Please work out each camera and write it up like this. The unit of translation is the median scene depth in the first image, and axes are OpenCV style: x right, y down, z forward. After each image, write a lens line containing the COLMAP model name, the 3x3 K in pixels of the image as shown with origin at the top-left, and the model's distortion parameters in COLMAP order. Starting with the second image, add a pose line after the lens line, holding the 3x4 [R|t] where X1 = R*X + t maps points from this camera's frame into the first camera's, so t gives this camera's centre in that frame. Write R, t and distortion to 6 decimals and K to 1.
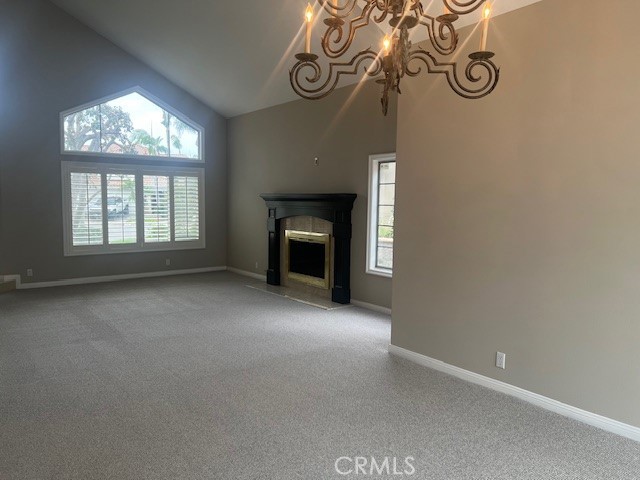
lens RADIAL K [[478.7, 0, 318.1], [0, 478.7, 242.1], [0, 0, 1]] dist [0.050482, -0.040534]
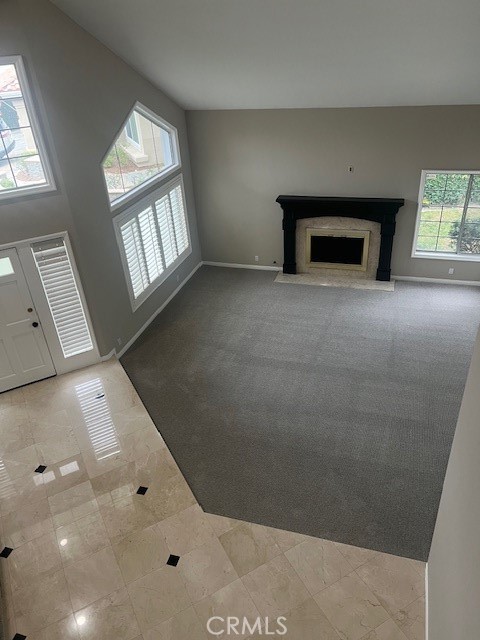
lens RADIAL K [[478.7, 0, 241.8], [0, 478.7, 315.9], [0, 0, 1]] dist [0.050482, -0.040534]
pose [[0.819415, -0.342625, 0.459531, -0.816727], [0.123071, 0.888157, 0.442753, -0.376479], [-0.559833, -0.306243, 0.769936, 0.139256]]
